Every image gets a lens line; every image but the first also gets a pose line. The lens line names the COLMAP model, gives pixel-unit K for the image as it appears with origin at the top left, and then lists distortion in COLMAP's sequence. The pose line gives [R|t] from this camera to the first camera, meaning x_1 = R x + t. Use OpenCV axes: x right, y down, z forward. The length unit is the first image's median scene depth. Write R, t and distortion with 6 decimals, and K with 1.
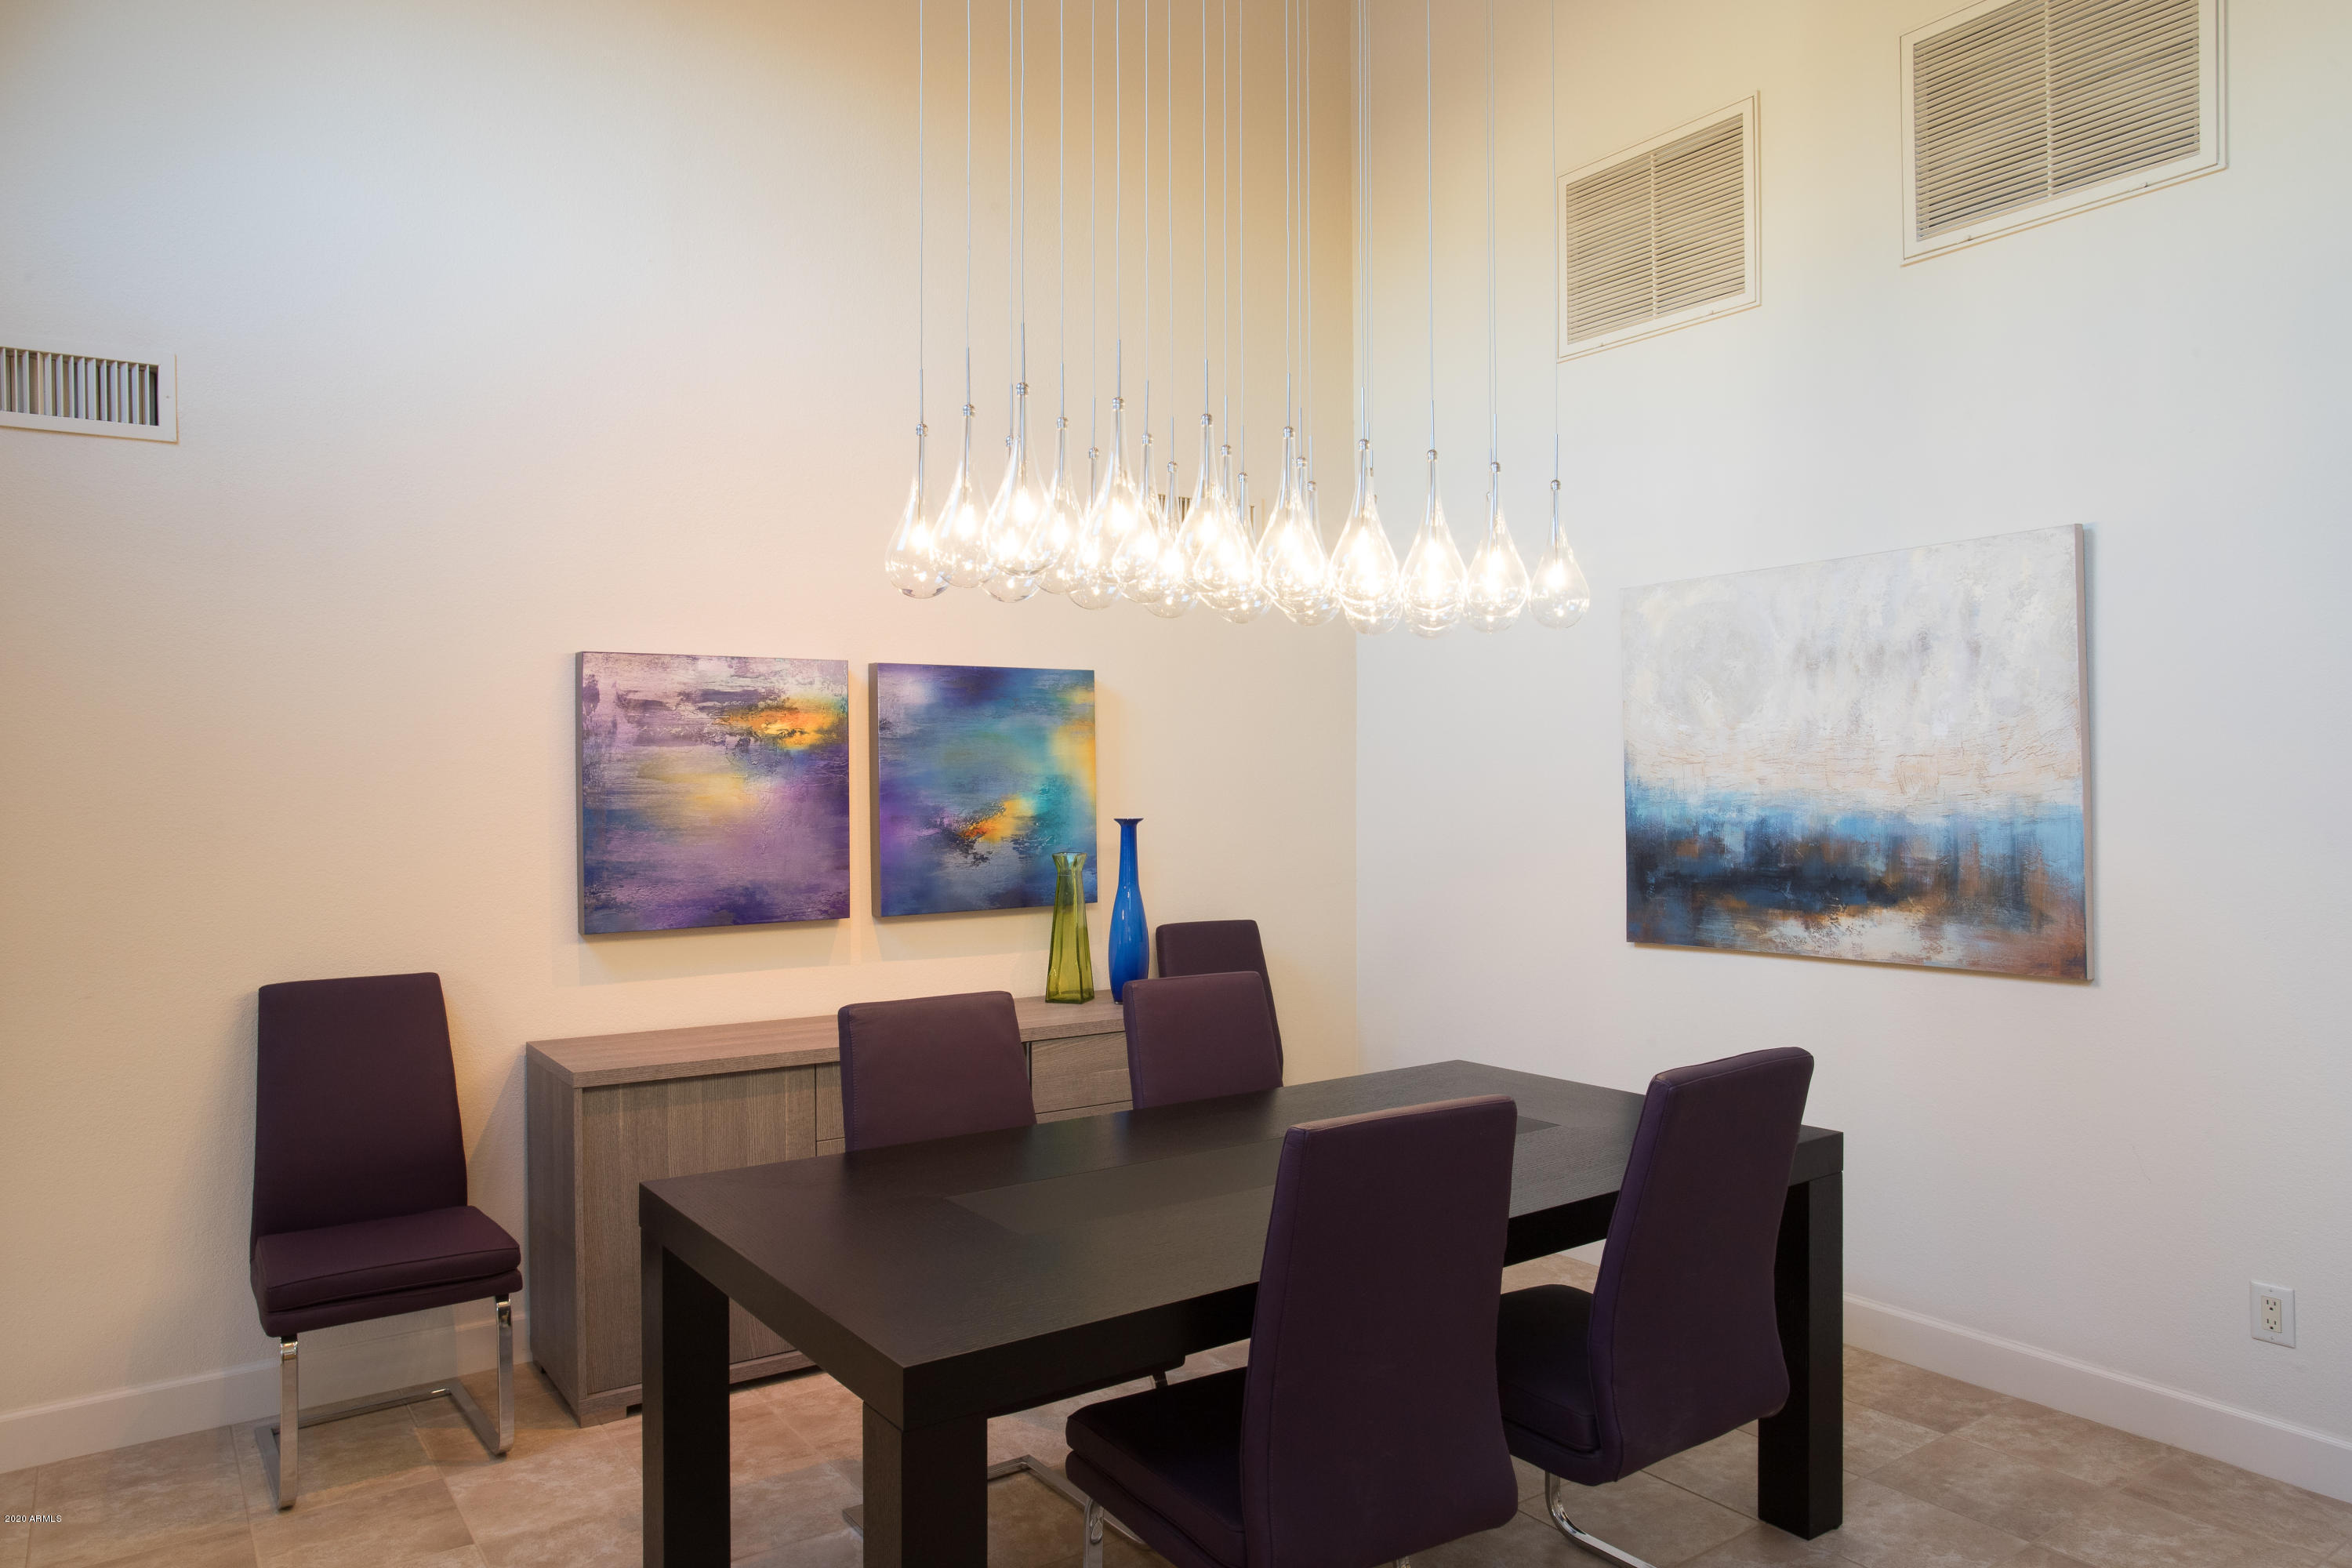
lens RADIAL K [[1547.2, 0, 1176.0], [0, 1547.2, 784.0], [0, 0, 1]] dist [0.003542, 0.000827]
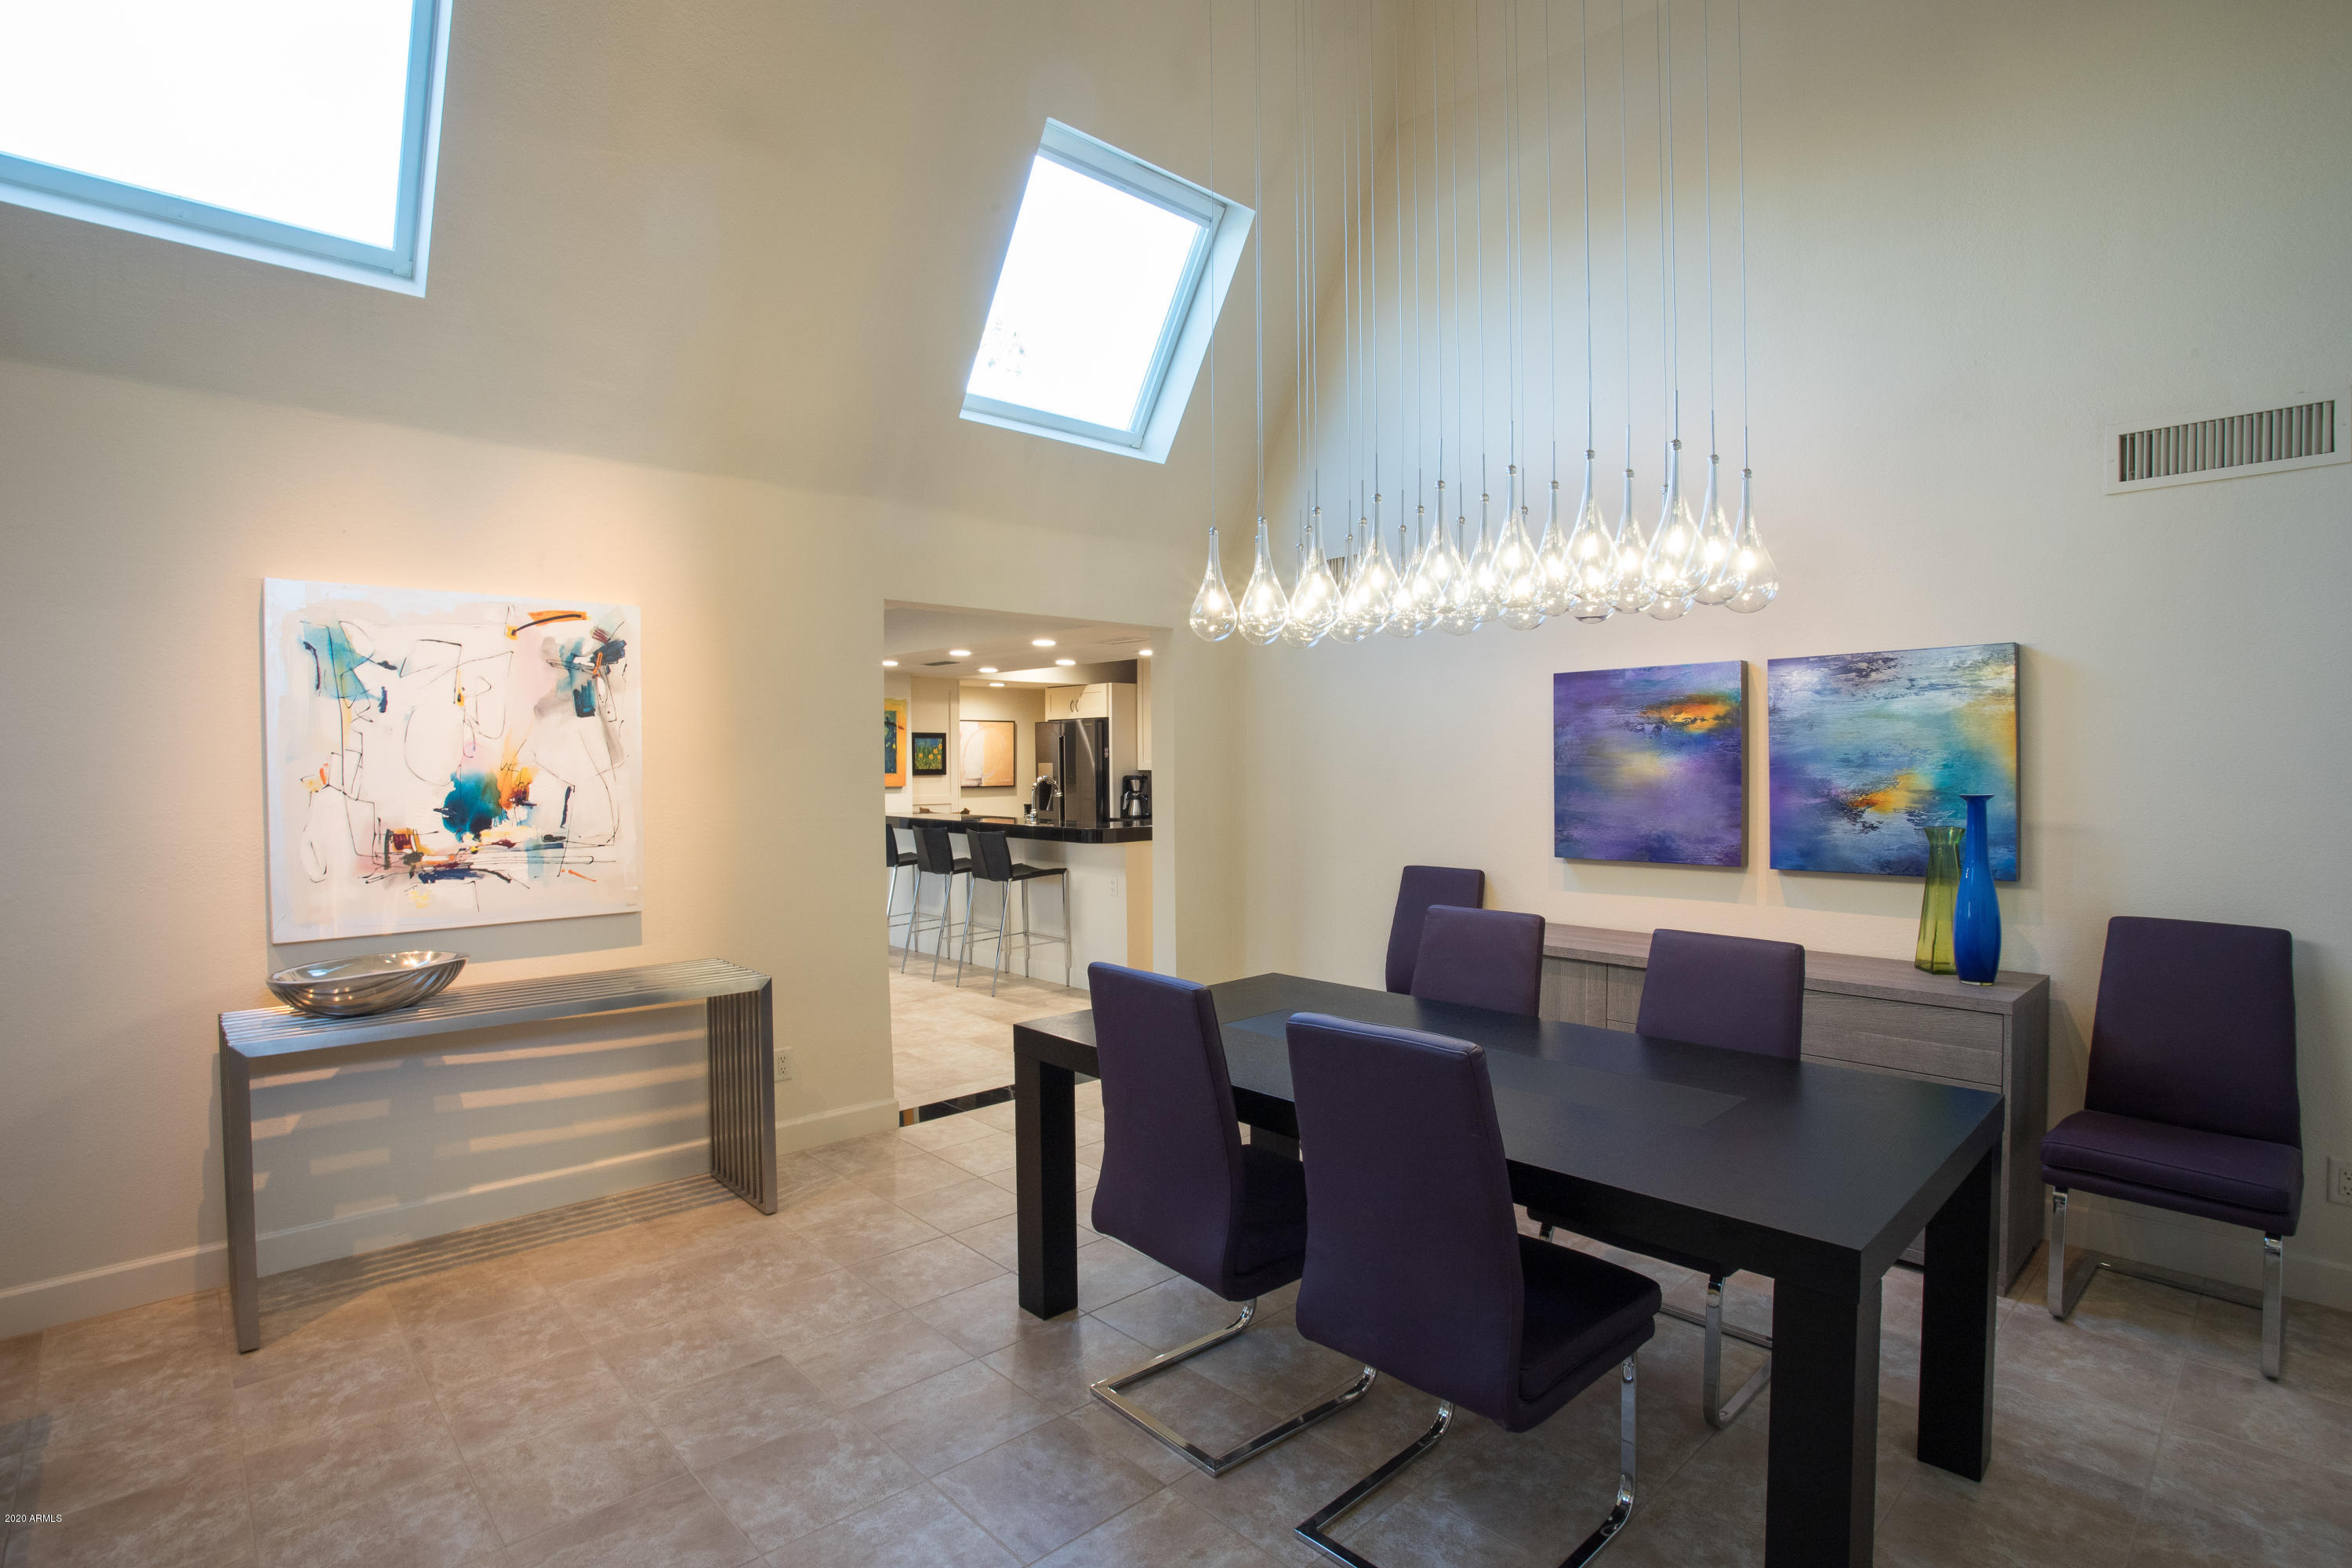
lens RADIAL K [[1160.0, 0, 1171.2], [0, 1160.0, 797.8], [0, 0, 1]] dist [-0.090985, 0.042581]
pose [[0.124354, 0.031859, -0.991726, 0.646572], [0.004877, 0.999453, 0.032719, -0.001192], [0.992226, -0.008906, 0.124130, 0.439304]]
